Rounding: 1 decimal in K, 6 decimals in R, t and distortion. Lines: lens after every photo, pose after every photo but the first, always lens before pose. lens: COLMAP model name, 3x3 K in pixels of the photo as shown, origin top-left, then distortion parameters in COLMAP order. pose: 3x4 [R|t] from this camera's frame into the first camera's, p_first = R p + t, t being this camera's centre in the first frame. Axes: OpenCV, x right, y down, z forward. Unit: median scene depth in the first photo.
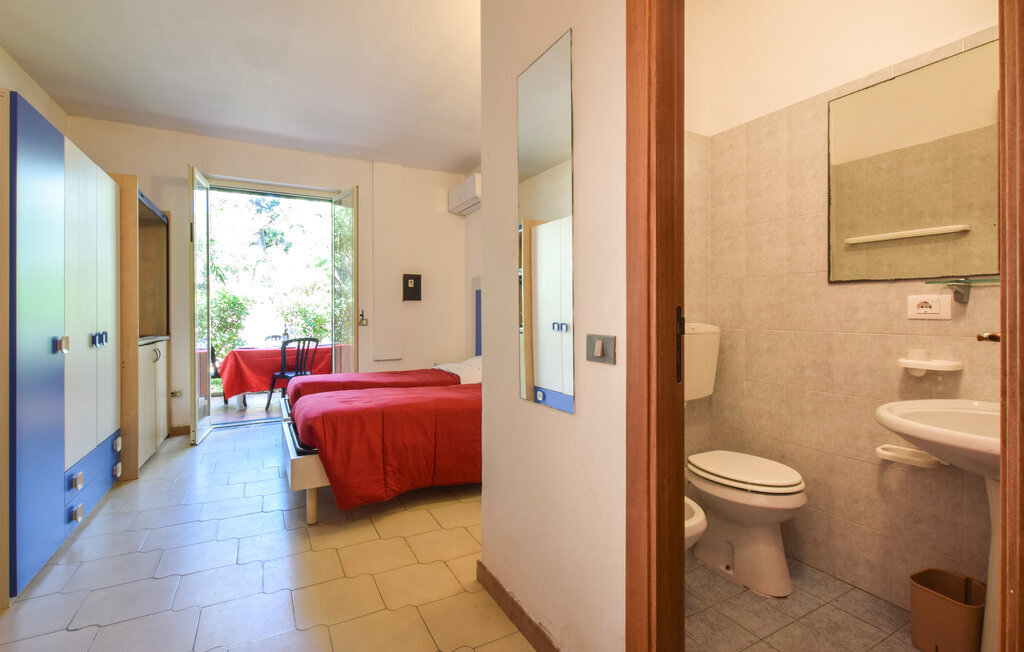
lens RADIAL K [[463.0, 0, 524.2], [0, 463.0, 311.2], [0, 0, 1]] dist [-0.000994, -0.001065]
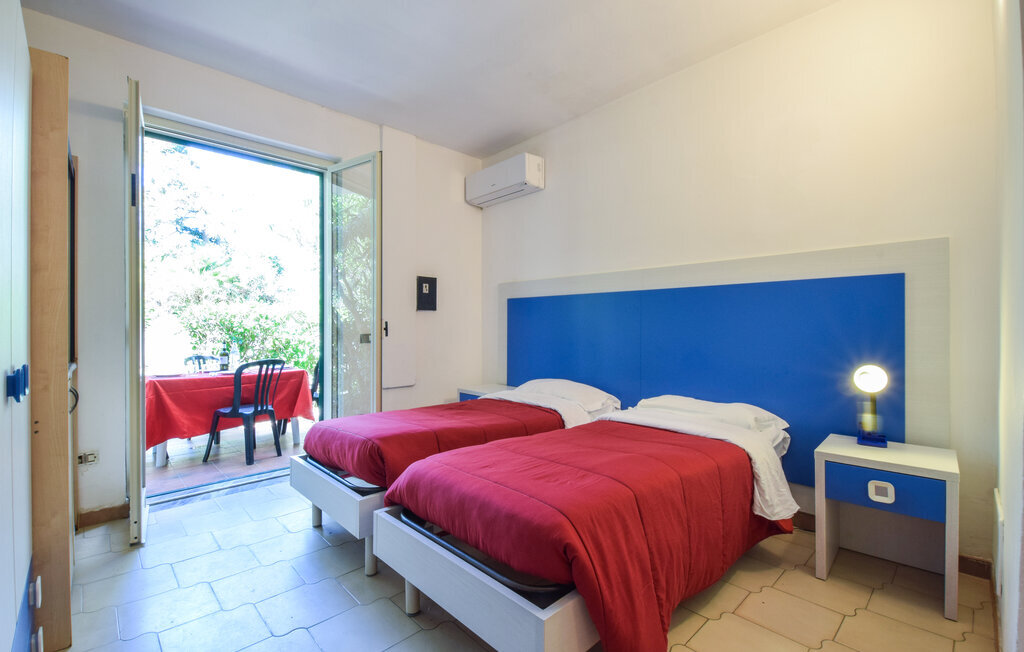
lens RADIAL K [[438.9, 0, 518.4], [0, 438.9, 324.8], [0, 0, 1]] dist [-0.001126, -0.000250]
pose [[0.966566, 0.004664, 0.256375, -0.353072], [-0.004419, 0.999989, -0.001534, 0.002575], [-0.256380, 0.000350, 0.966576, 0.298730]]
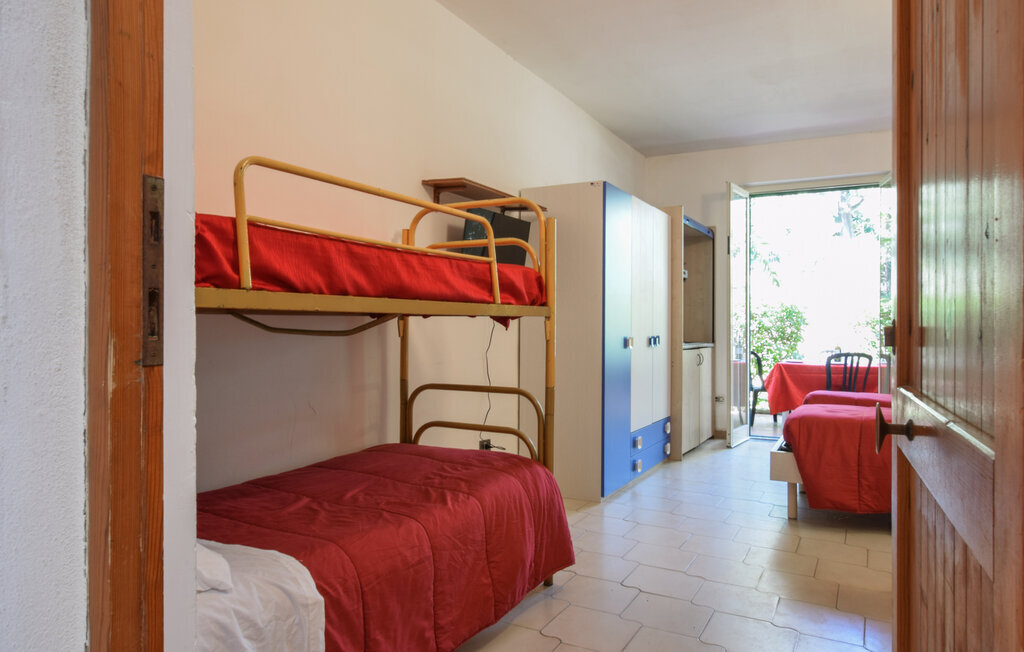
lens RADIAL K [[669.7, 0, 512.0], [0, 669.7, 326.0], [0, 0, 1]] dist [-0.000720, 0.000034]
pose [[0.531918, 0.007663, -0.846761, 0.284965], [-0.002902, 0.999970, 0.007226, 0.003746], [0.846791, -0.001386, 0.531924, -0.207925]]
